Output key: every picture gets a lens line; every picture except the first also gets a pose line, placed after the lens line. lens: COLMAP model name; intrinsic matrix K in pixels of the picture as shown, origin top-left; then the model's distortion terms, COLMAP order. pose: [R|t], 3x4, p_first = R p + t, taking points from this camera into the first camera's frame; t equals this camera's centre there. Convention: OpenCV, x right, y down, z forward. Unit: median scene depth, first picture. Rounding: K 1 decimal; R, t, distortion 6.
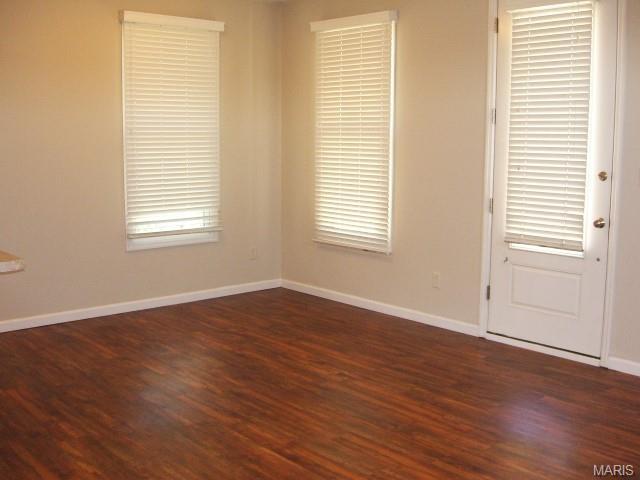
lens RADIAL K [[720.9, 0, 314.9], [0, 720.9, 236.4], [0, 0, 1]] dist [-0.127243, 0.000000]
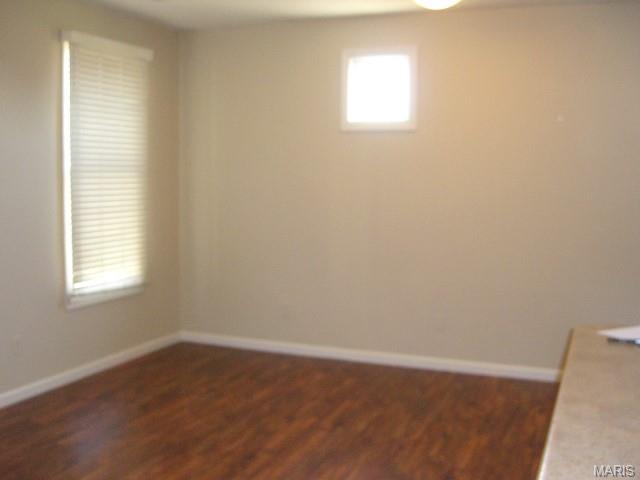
lens RADIAL K [[720.9, 0, 320.9], [0, 720.9, 241.0], [0, 0, 1]] dist [-0.127243, 0.000000]
pose [[-0.450997, -0.094374, 0.887522, -0.555715], [0.110581, 0.980824, 0.160487, -0.133148], [-0.885649, 0.170522, -0.431912, 0.882279]]
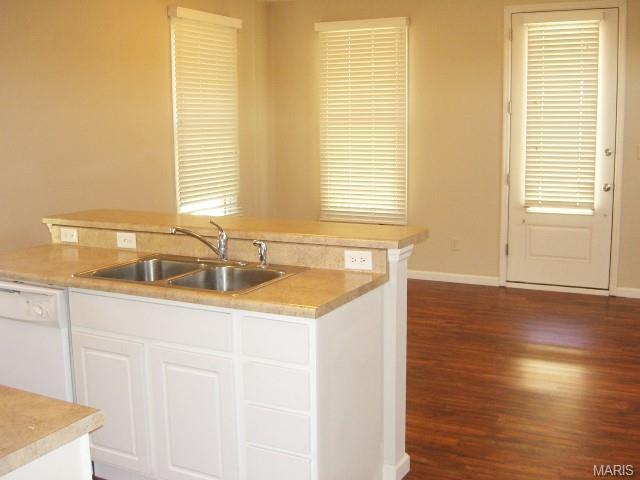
lens RADIAL K [[720.9, 0, 320.4], [0, 720.9, 237.8], [0, 0, 1]] dist [-0.127243, 0.000000]
pose [[0.930665, -0.072845, 0.358547, -0.542417], [0.067213, 0.997341, 0.028164, 0.001639], [-0.359646, -0.002112, 0.933087, -0.044794]]
